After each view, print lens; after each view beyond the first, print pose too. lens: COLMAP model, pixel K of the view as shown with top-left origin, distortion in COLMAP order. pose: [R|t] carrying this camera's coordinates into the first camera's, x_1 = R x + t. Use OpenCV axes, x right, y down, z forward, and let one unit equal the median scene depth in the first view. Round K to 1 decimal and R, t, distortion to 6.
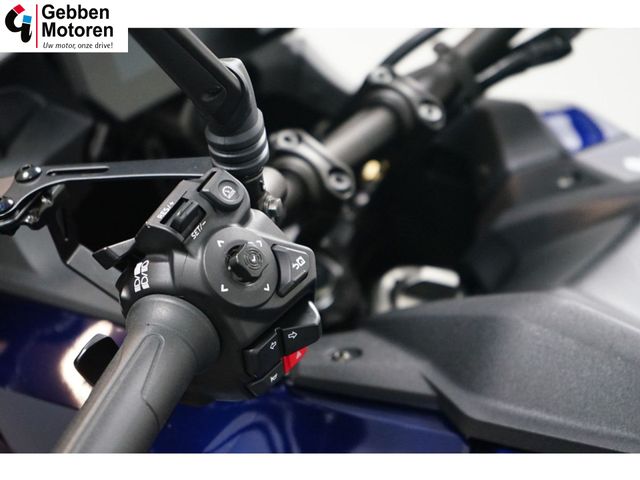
lens RADIAL K [[1321.2, 0, 320.3], [0, 1321.2, 239.8], [0, 0, 1]] dist [0.067195, 0.000000]
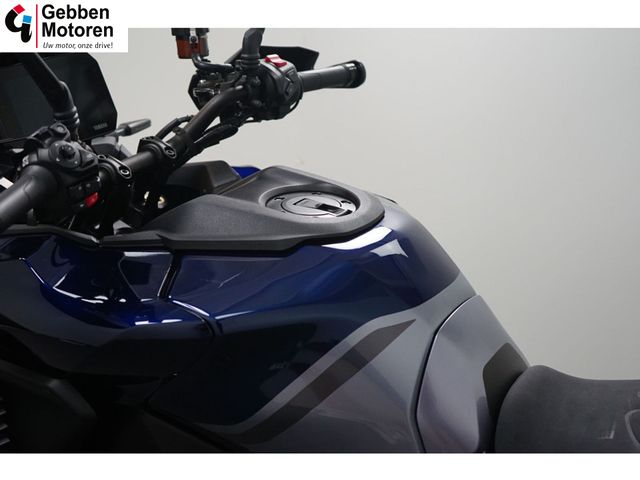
lens RADIAL K [[912.7, 0, 319.9], [0, 912.7, 240.3], [0, 0, 1]] dist [-0.031079, 0.000000]
pose [[0.990836, -0.048753, 0.125963, 0.195673], [0.075783, 0.972625, -0.219674, 0.599446], [-0.111805, 0.227207, 0.967407, -0.709973]]
